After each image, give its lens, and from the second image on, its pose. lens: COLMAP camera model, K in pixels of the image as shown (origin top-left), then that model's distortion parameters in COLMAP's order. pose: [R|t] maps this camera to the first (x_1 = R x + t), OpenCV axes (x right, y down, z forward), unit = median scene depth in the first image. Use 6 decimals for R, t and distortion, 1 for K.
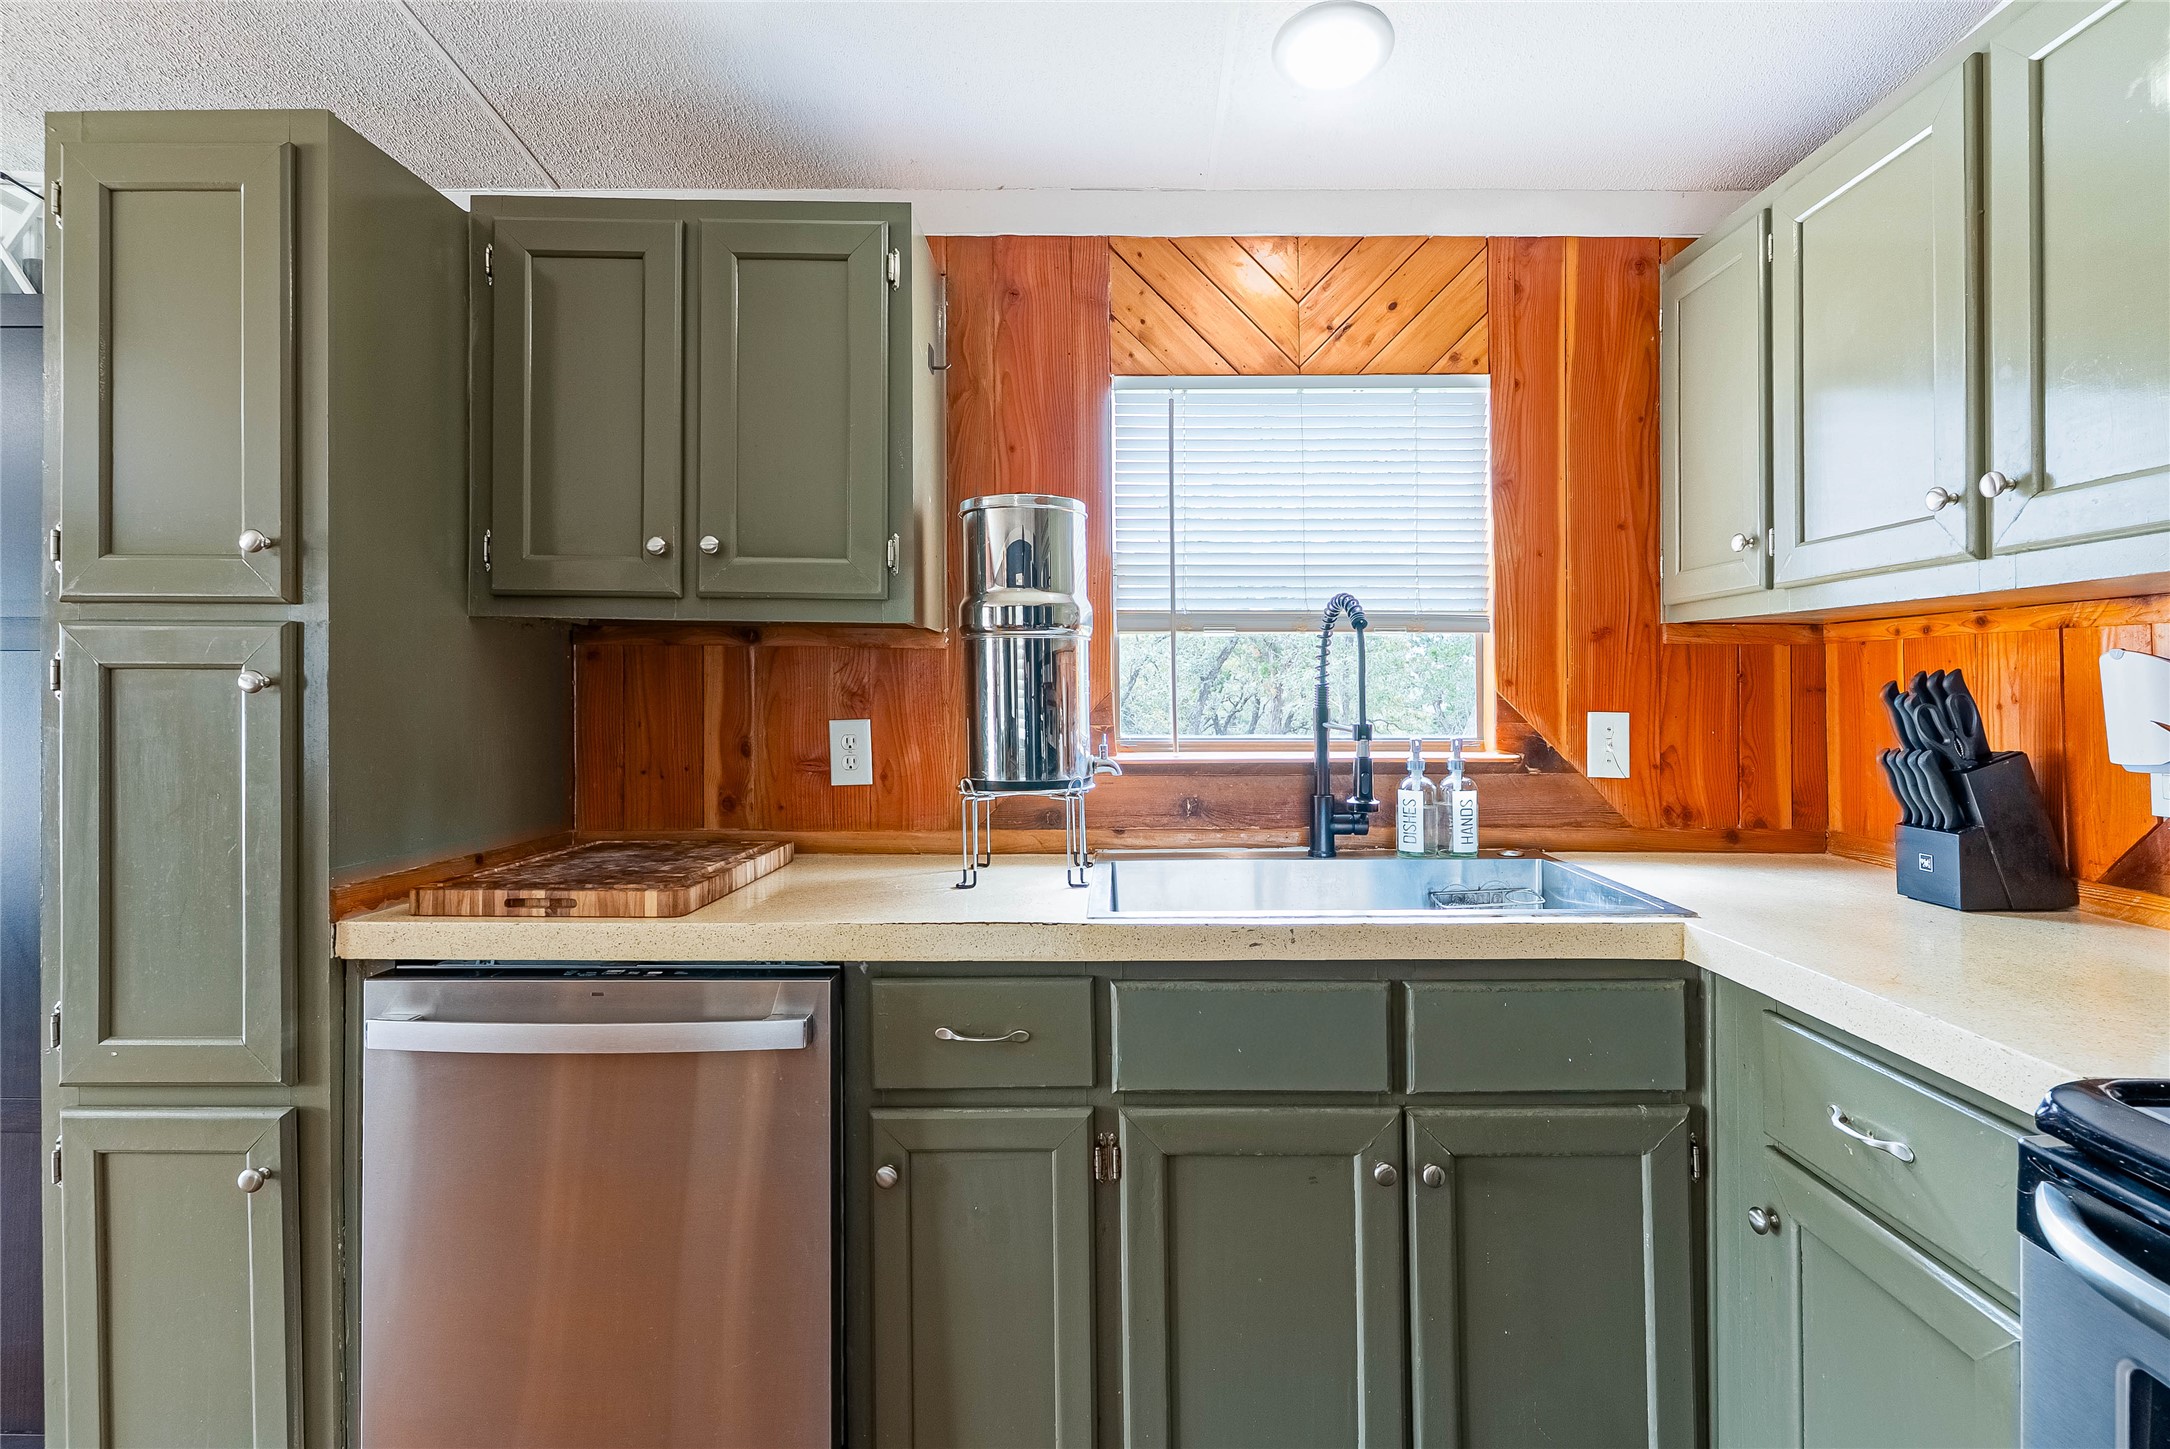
lens RADIAL K [[1041.1, 0, 1107.3], [0, 1041.1, 690.4], [0, 0, 1]] dist [0.002170, 0.000318]
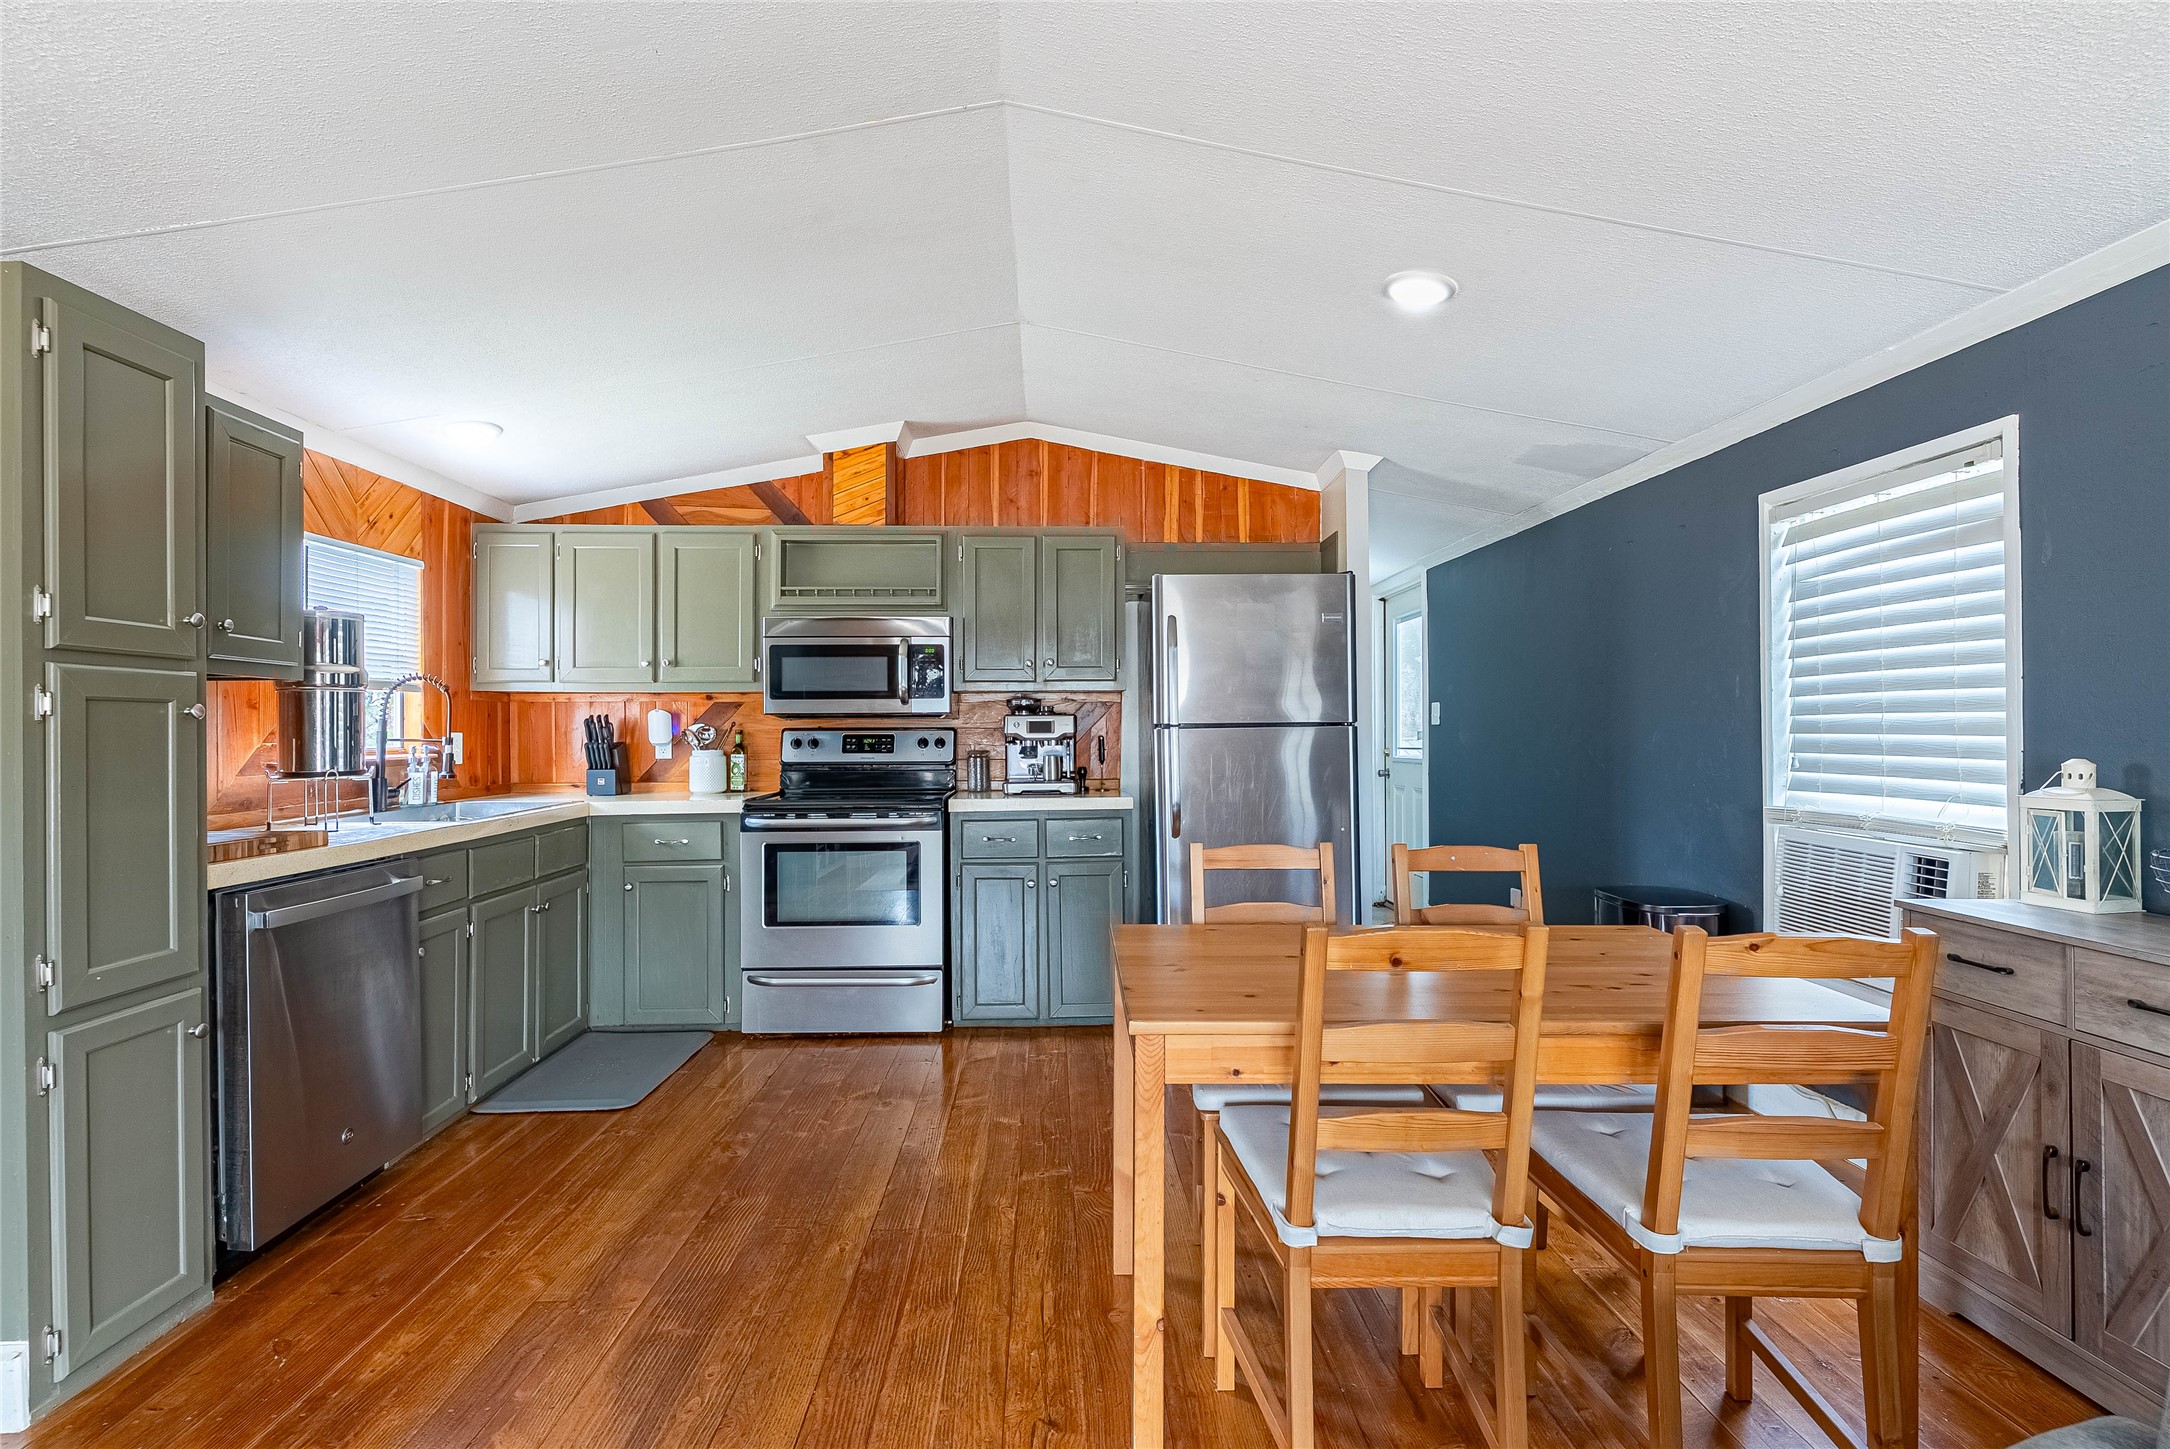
lens RADIAL K [[1041.1, 0, 1078.0], [0, 1041.1, 723.8], [0, 0, 1]] dist [0.002170, 0.000318]
pose [[-0.021778, 0.001562, 0.999762, -1.868842], [0.001330, 0.999998, -0.001534, 0.009430], [-0.999762, 0.001296, -0.021780, -0.220453]]
